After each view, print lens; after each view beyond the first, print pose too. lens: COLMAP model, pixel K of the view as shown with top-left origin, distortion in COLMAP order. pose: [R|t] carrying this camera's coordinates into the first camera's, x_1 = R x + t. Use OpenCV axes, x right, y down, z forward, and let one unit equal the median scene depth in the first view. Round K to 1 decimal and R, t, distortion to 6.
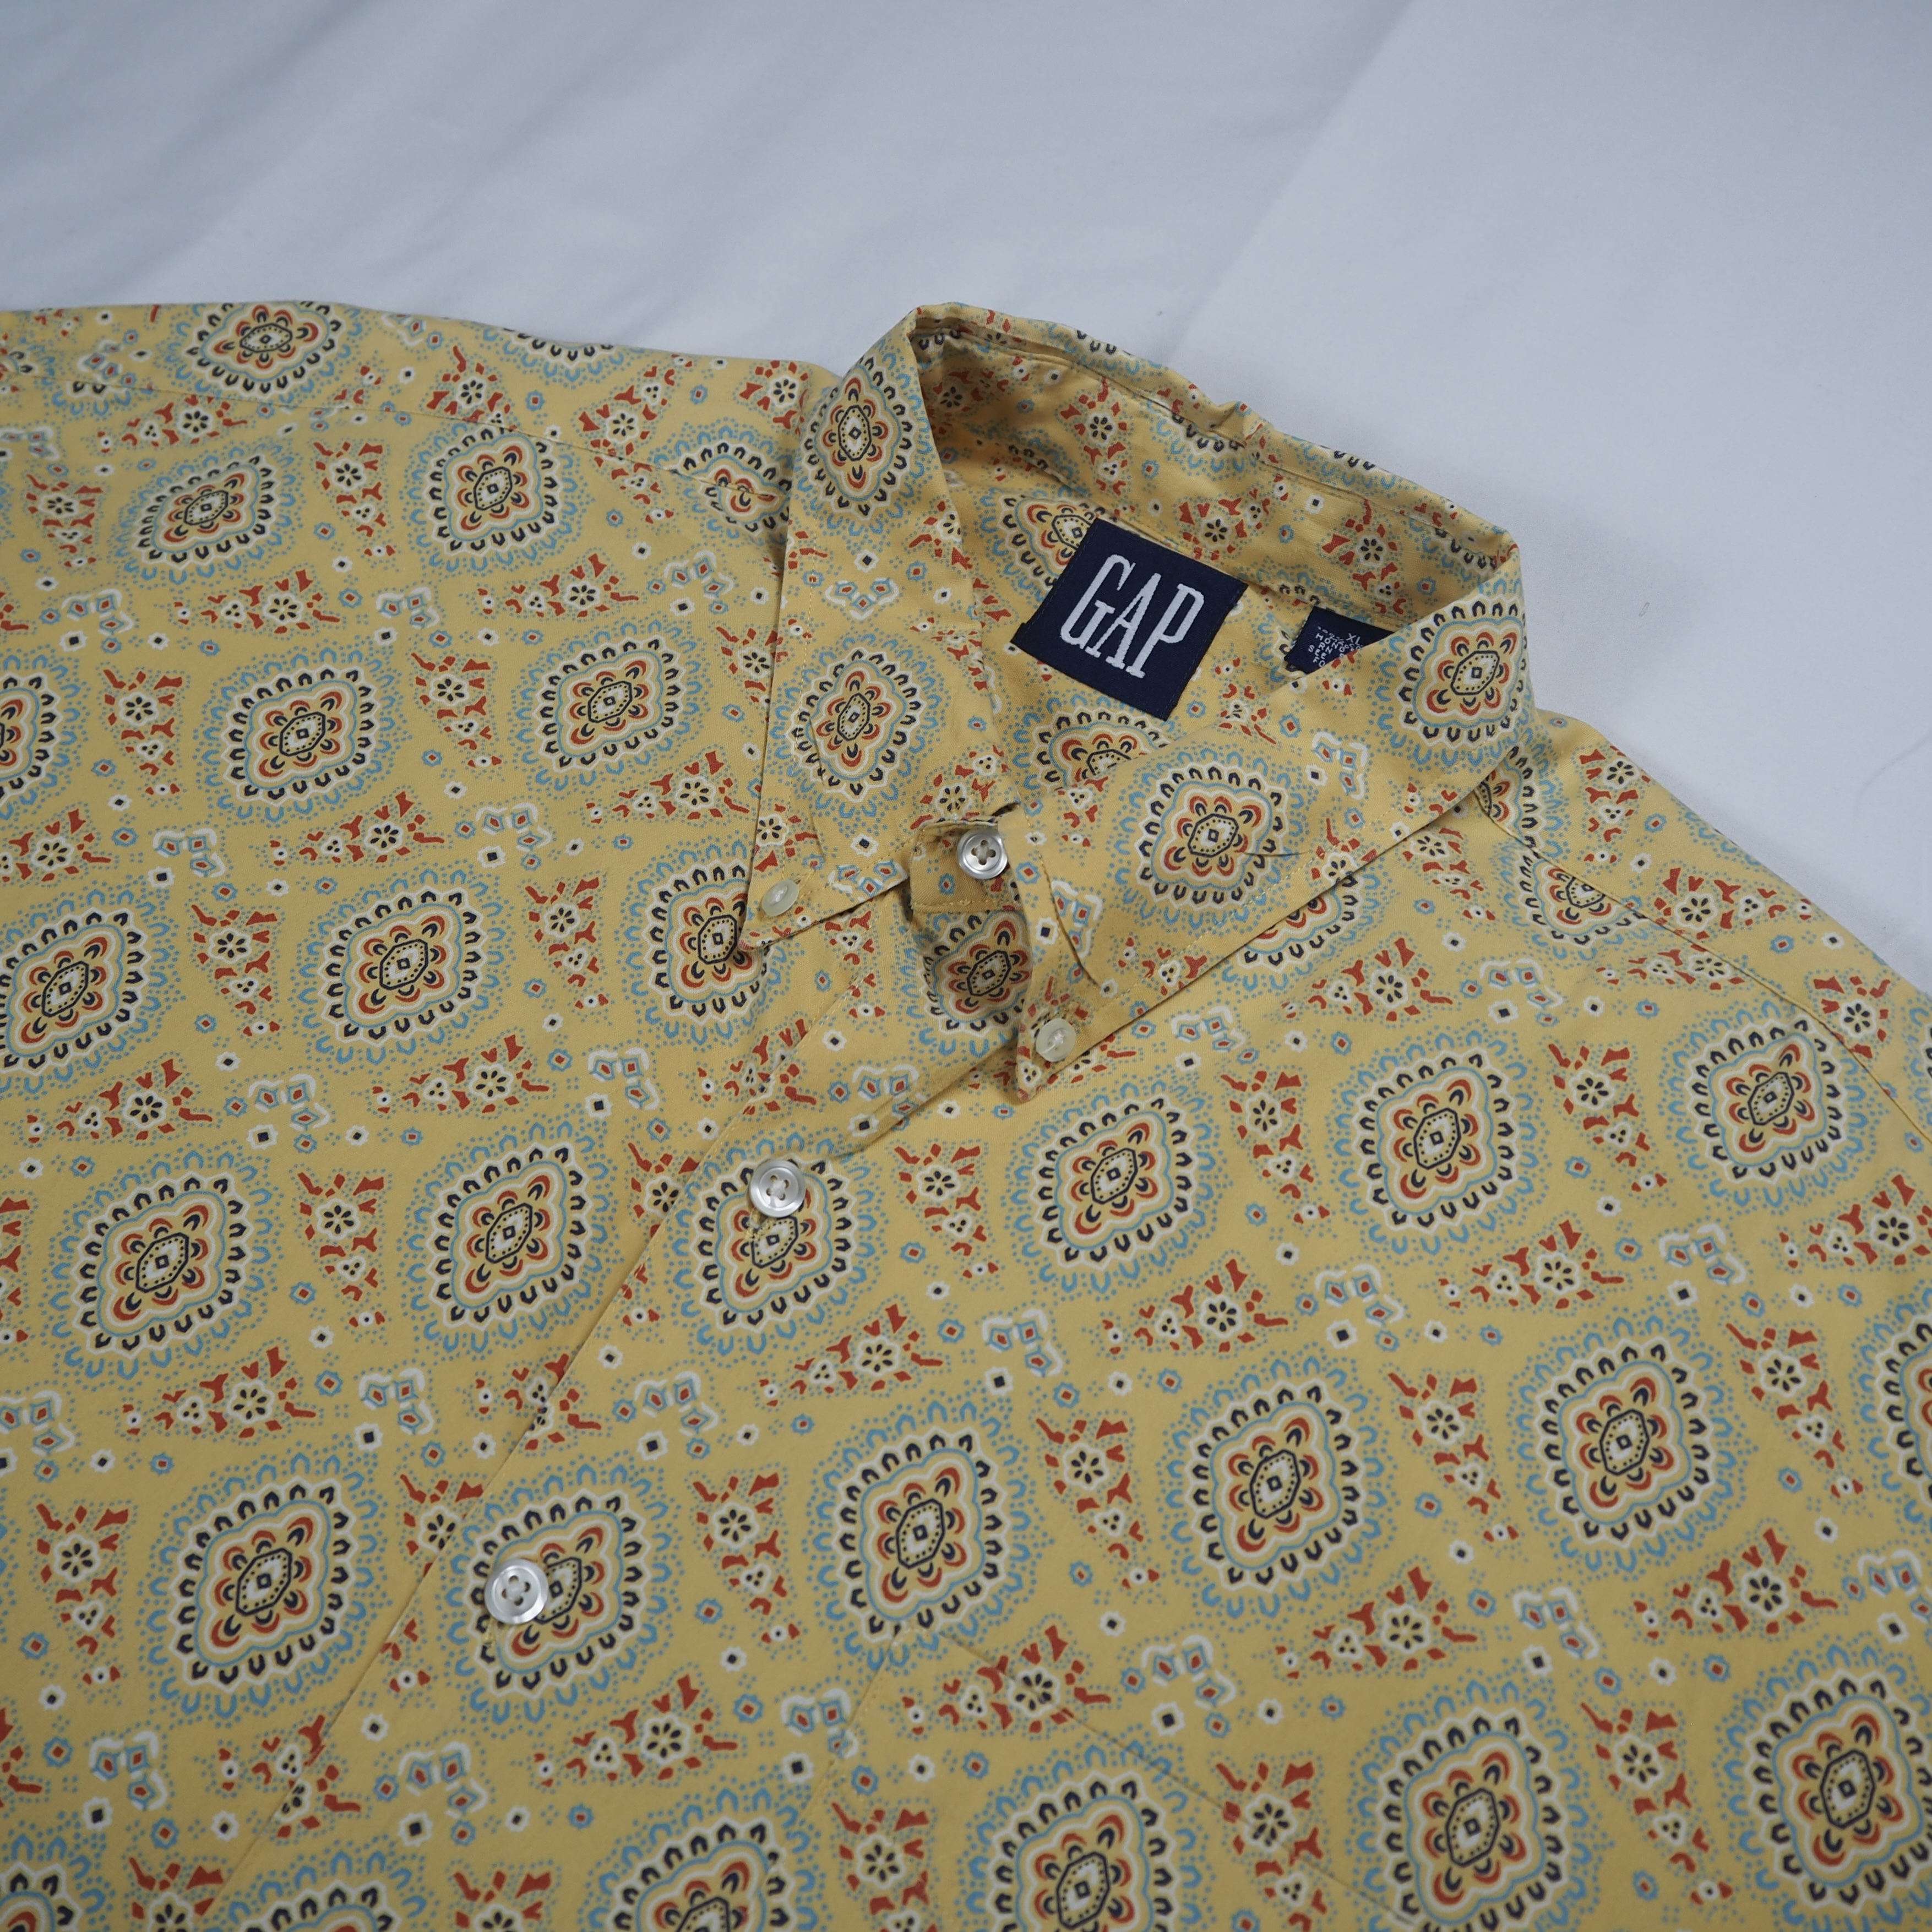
lens RADIAL K [[2292.9, 0, 1043.1], [0, 2292.9, 680.5], [0, 0, 1]] dist [-0.054421, 0.034840]
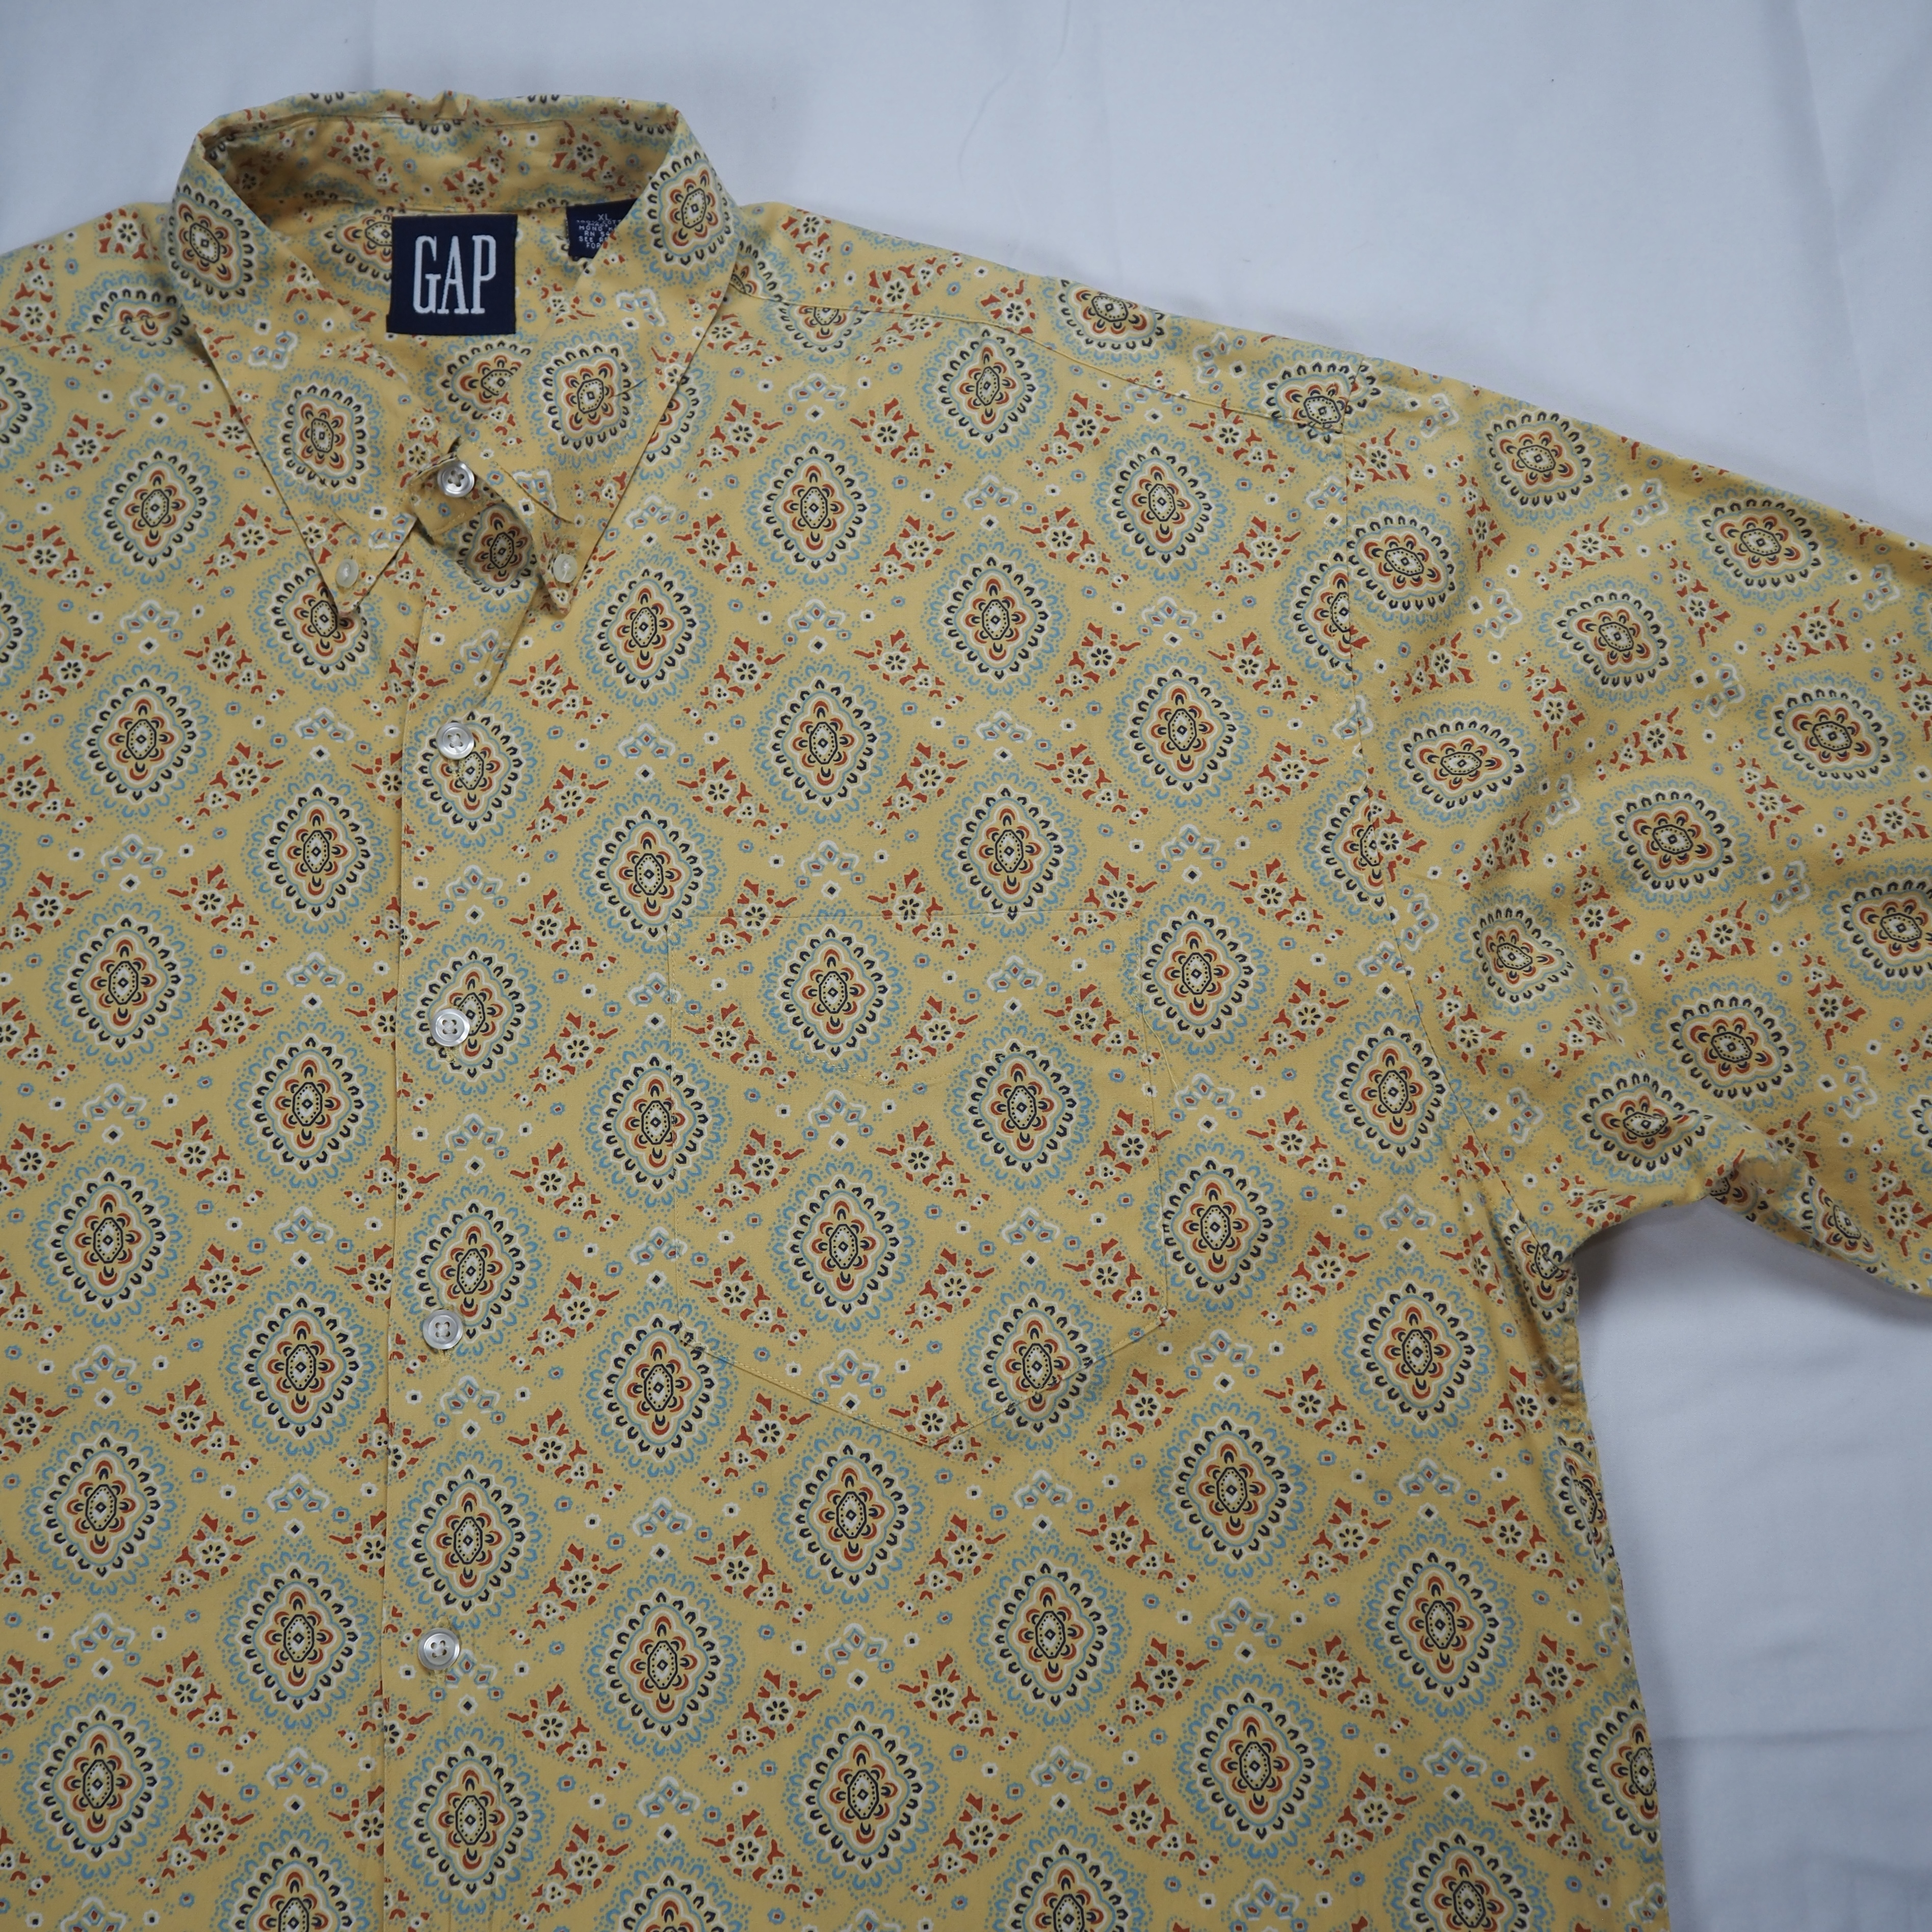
lens RADIAL K [[2178.2, 0, 960.3], [0, 2178.2, 904.8], [0, 0, 1]] dist [-0.050322, 0.027854]
pose [[0.855748, -0.497689, 0.141427, -0.081329], [0.414889, 0.823395, 0.387154, -0.102607], [-0.309132, -0.272629, 0.911104, -0.427753]]
